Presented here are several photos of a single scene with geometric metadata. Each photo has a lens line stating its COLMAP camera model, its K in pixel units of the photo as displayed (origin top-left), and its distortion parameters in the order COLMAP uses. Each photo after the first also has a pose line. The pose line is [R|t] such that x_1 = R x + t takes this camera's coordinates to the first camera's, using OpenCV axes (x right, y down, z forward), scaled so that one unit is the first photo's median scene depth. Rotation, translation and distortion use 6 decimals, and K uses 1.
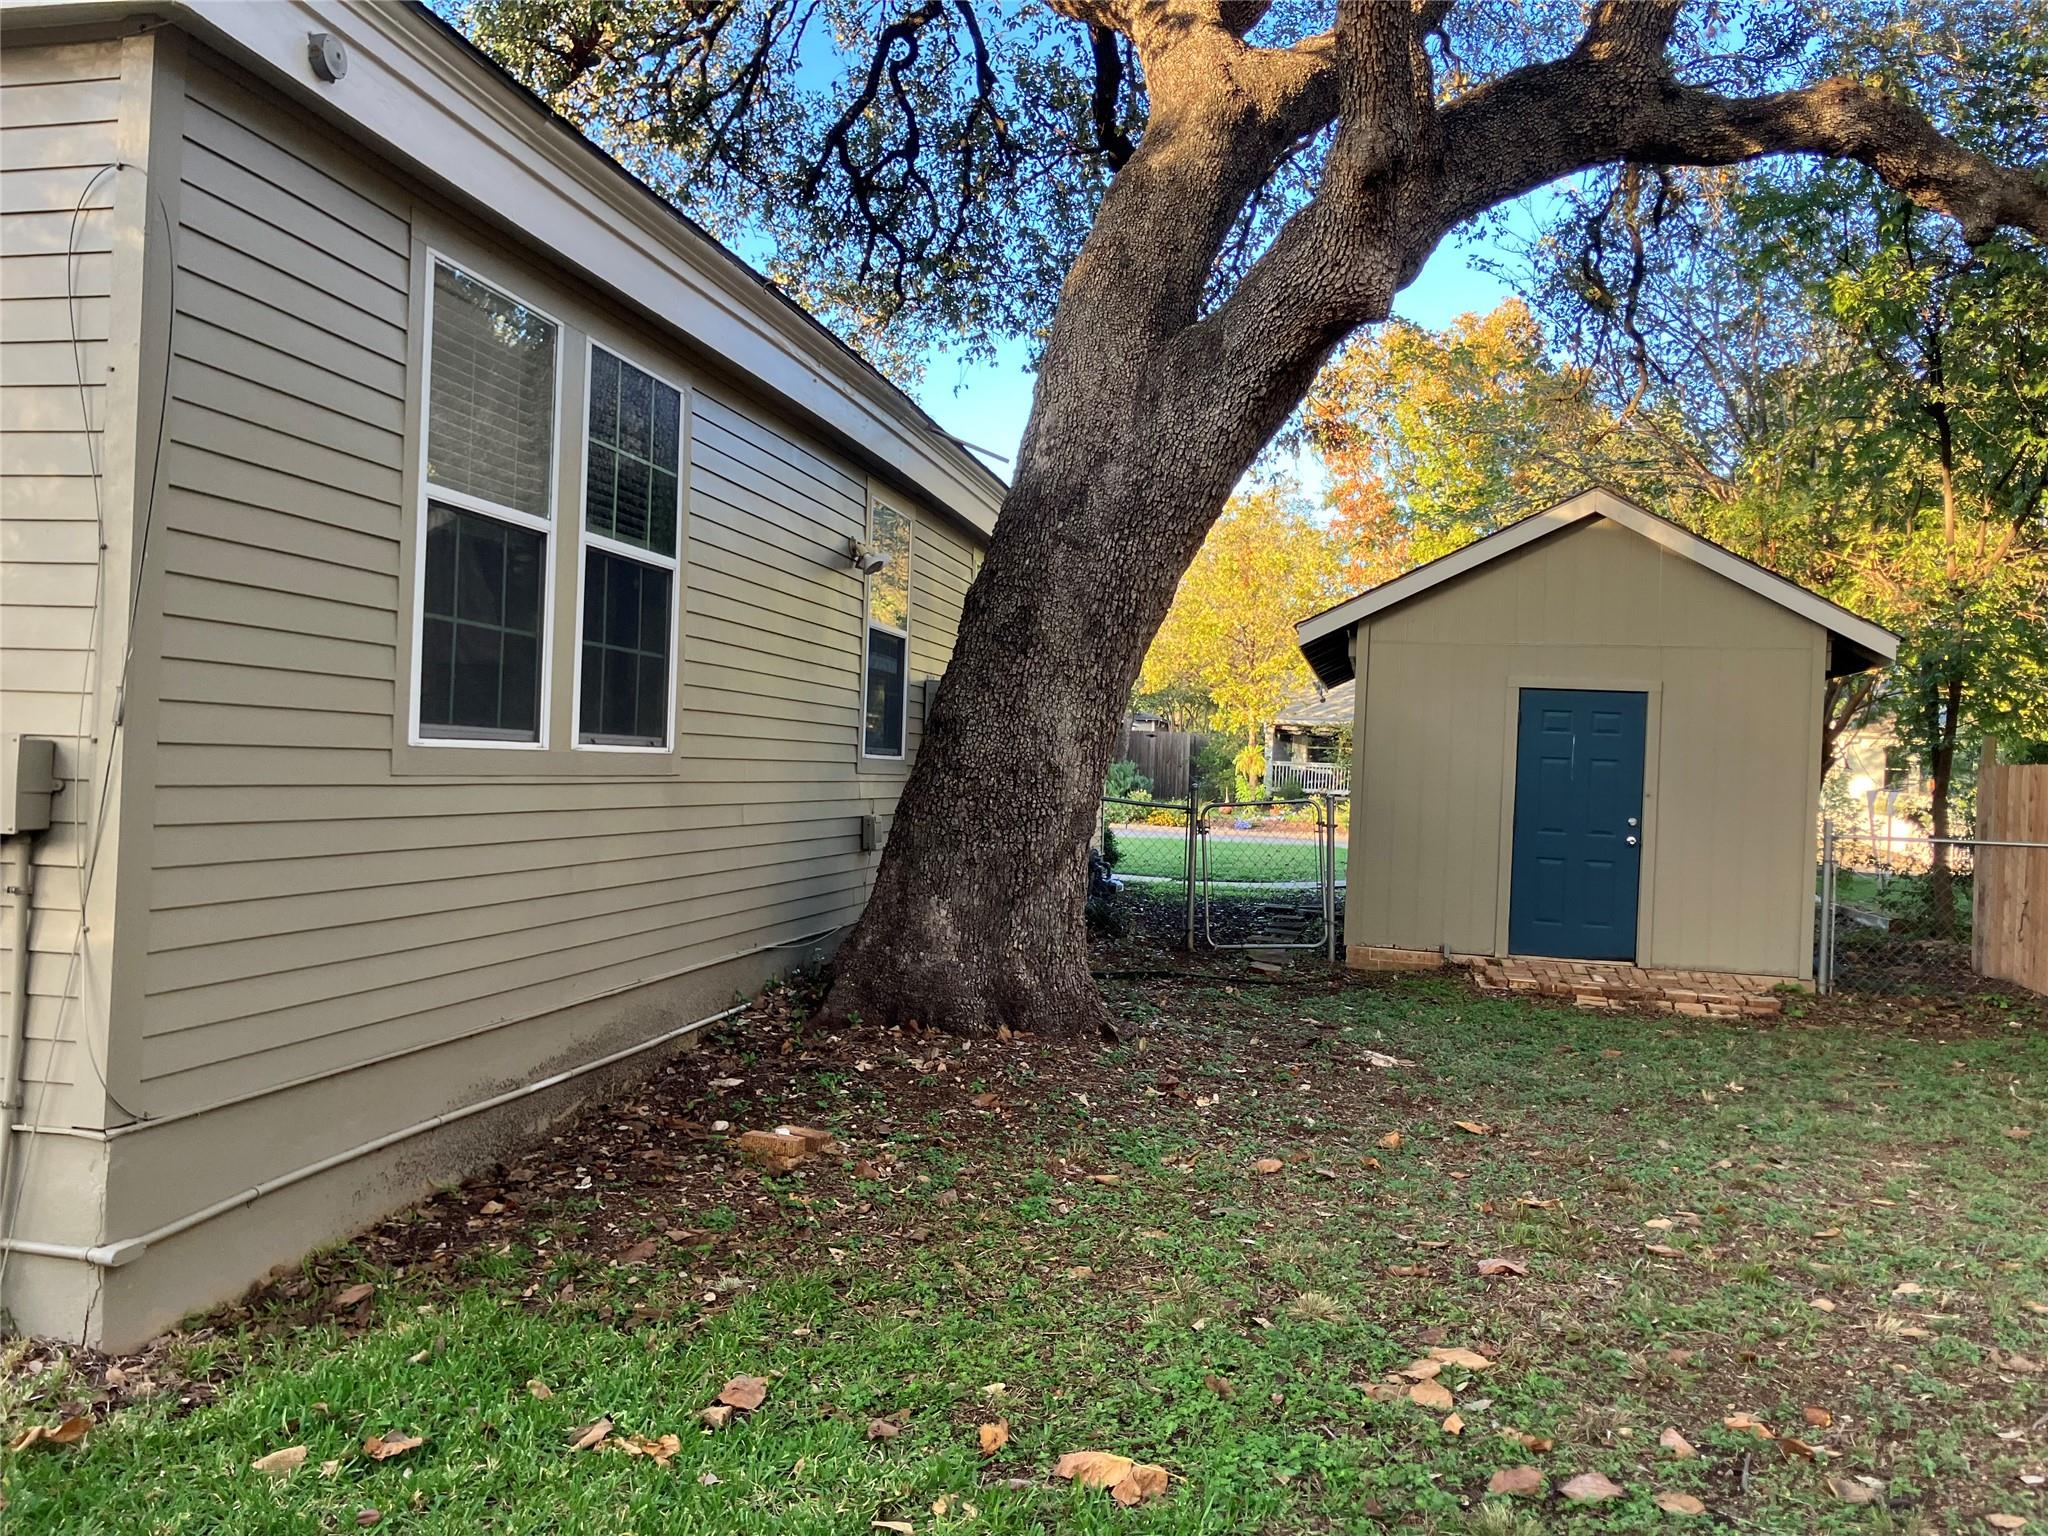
lens RADIAL K [[1688.7, 0, 1024.0], [0, 1688.7, 768.0], [0, 0, 1]] dist [0.157823, -0.307759]
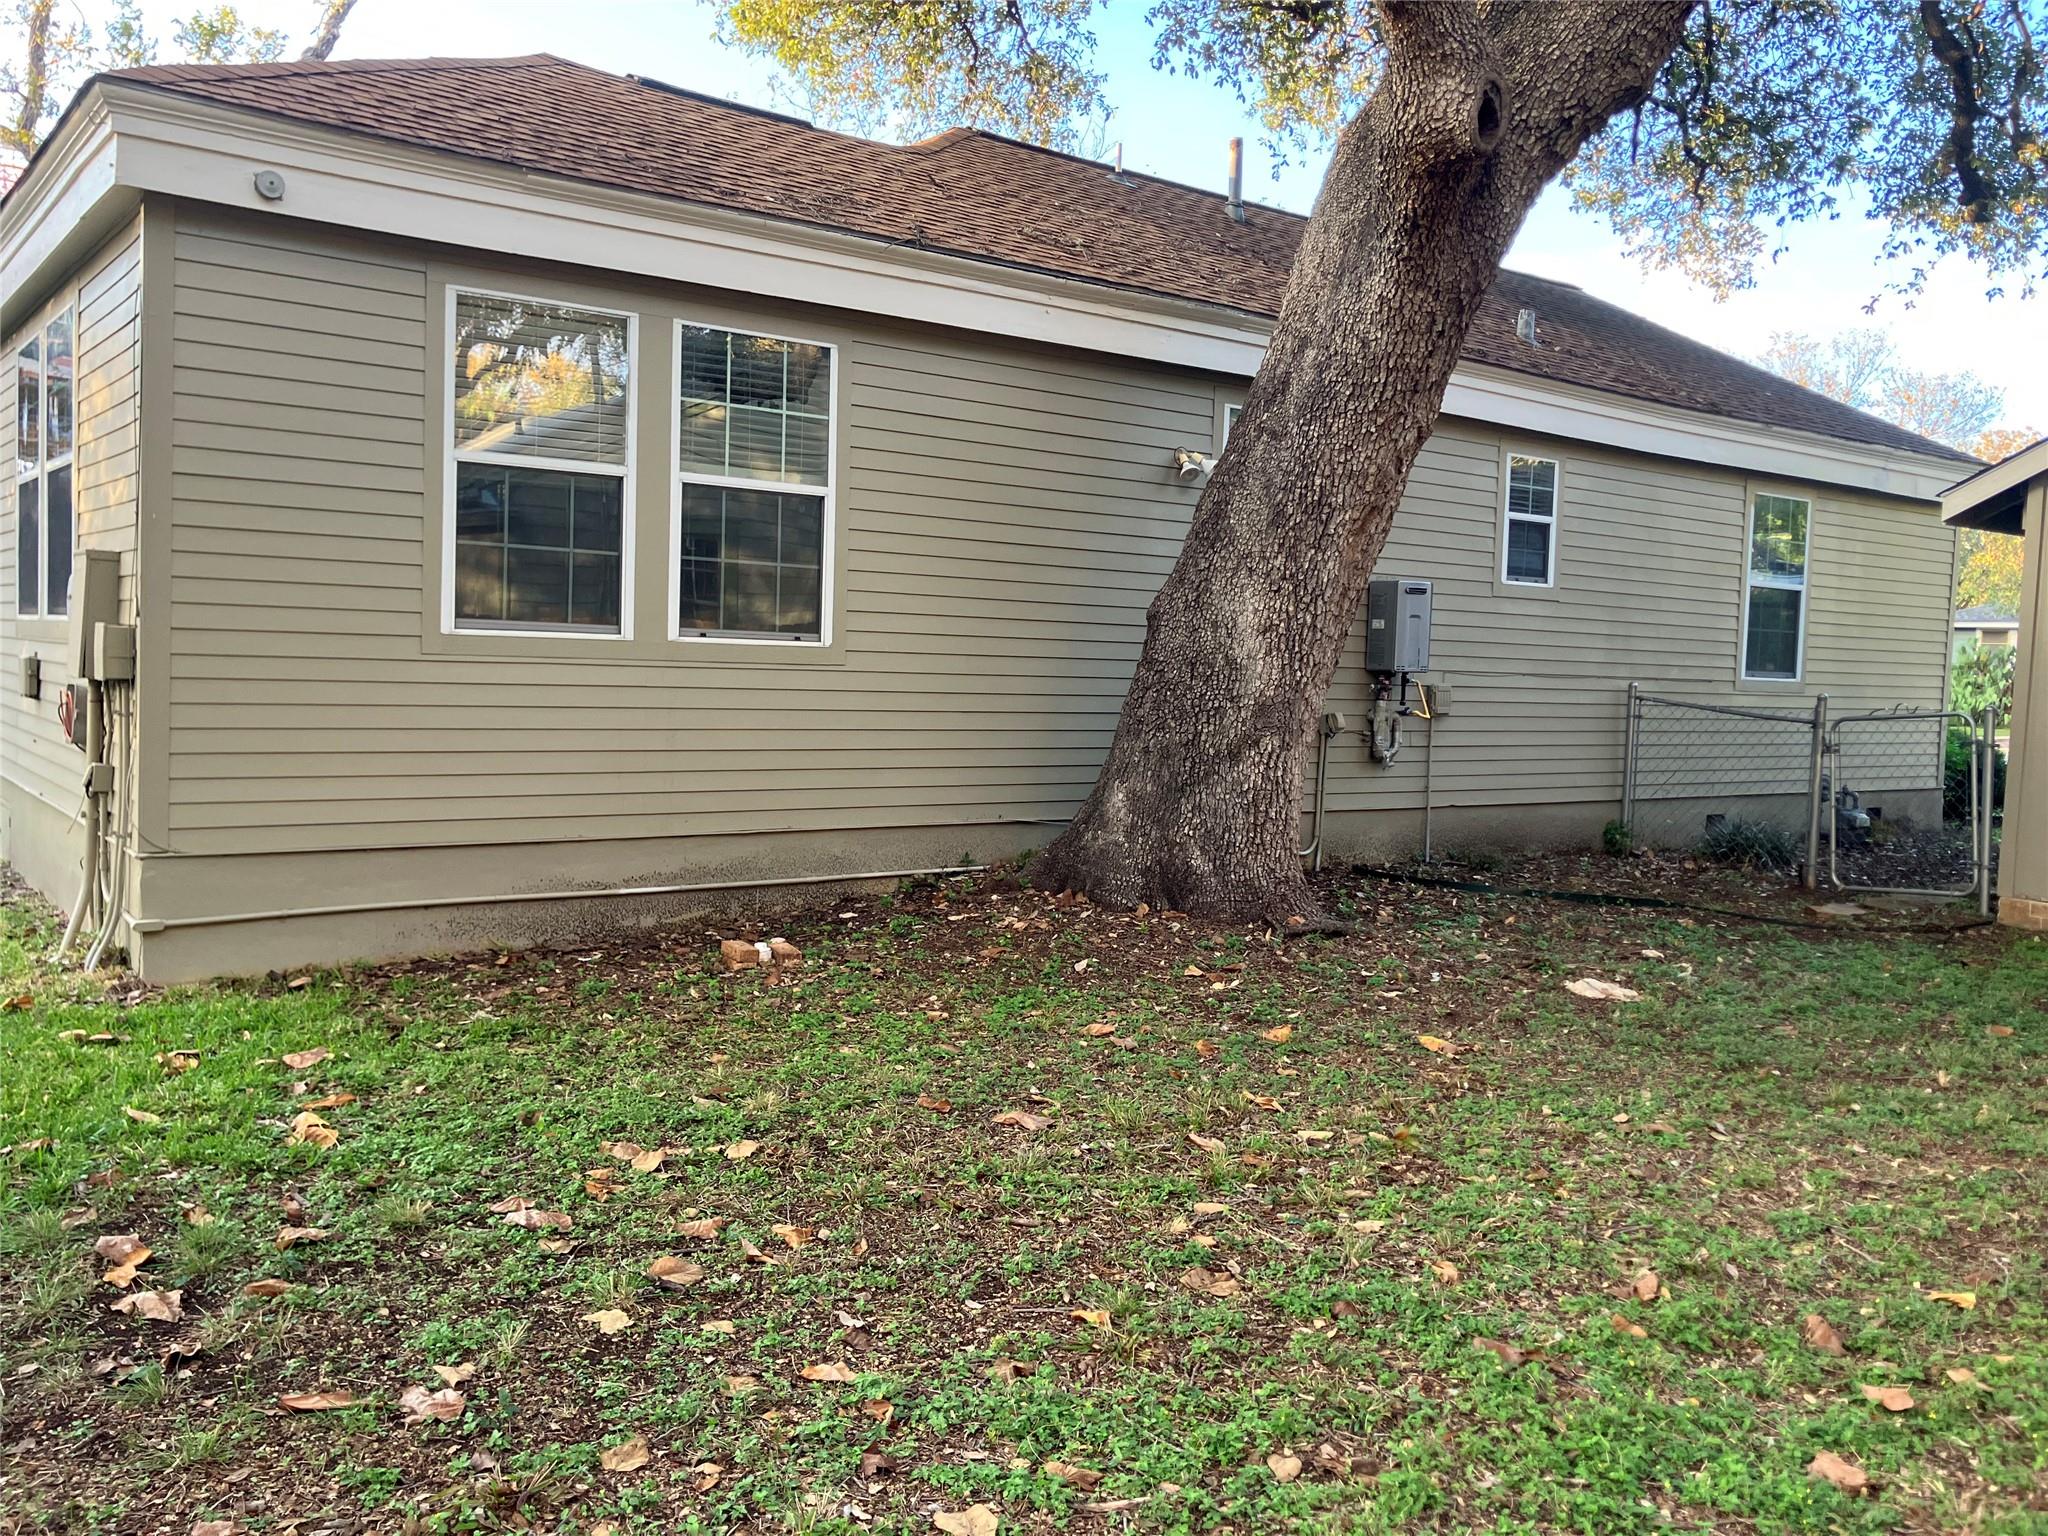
lens RADIAL K [[1687.6, 0, 1017.4], [0, 1687.6, 770.5], [0, 0, 1]] dist [0.021090, -0.011729]
pose [[0.737475, 0.033142, -0.674561, 0.718976], [-0.006491, 0.999097, 0.041990, 0.028953], [0.675343, -0.026588, 0.737024, 0.197966]]
